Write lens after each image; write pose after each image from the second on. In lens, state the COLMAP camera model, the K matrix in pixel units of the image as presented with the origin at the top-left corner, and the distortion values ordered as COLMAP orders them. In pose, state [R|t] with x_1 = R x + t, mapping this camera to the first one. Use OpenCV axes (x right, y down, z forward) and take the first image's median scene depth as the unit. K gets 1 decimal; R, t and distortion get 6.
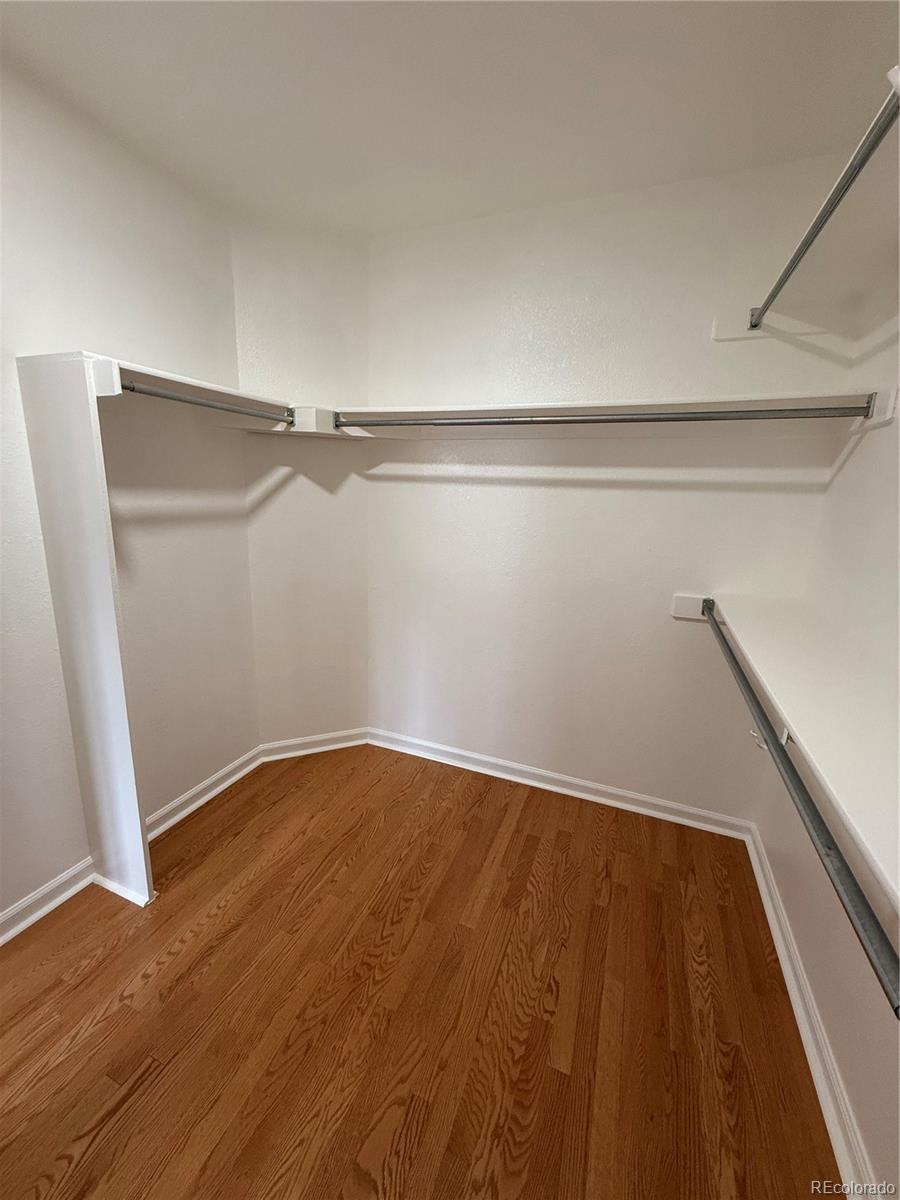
lens RADIAL K [[480.9, 0, 450.0], [0, 480.9, 600.0], [0, 0, 1]] dist [0.000074, -0.000056]
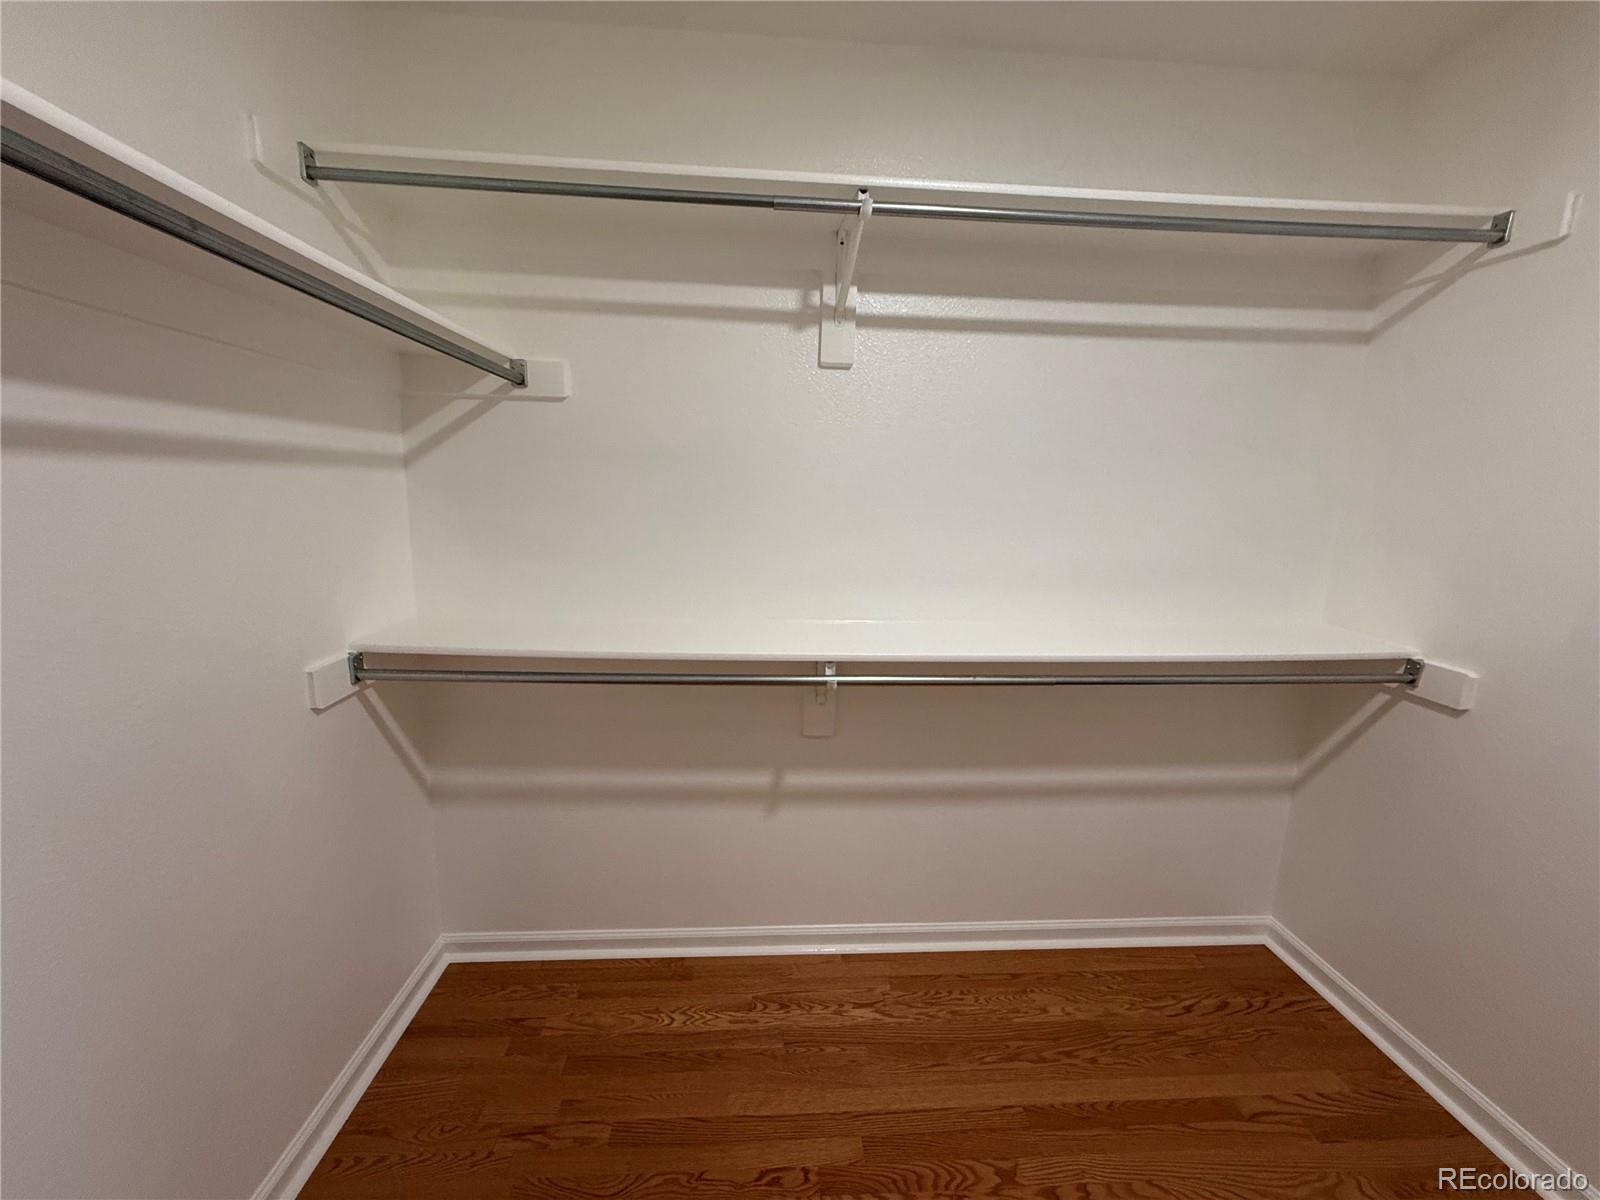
lens RADIAL K [[641.2, 0, 800.0], [0, 641.2, 600.0], [0, 0, 1]] dist [0.000074, -0.000056]
pose [[-0.428985, -0.197927, 0.881361, -0.440951], [0.172616, 0.939757, 0.295059, -0.248528], [-0.886665, 0.278713, -0.368976, 1.014983]]
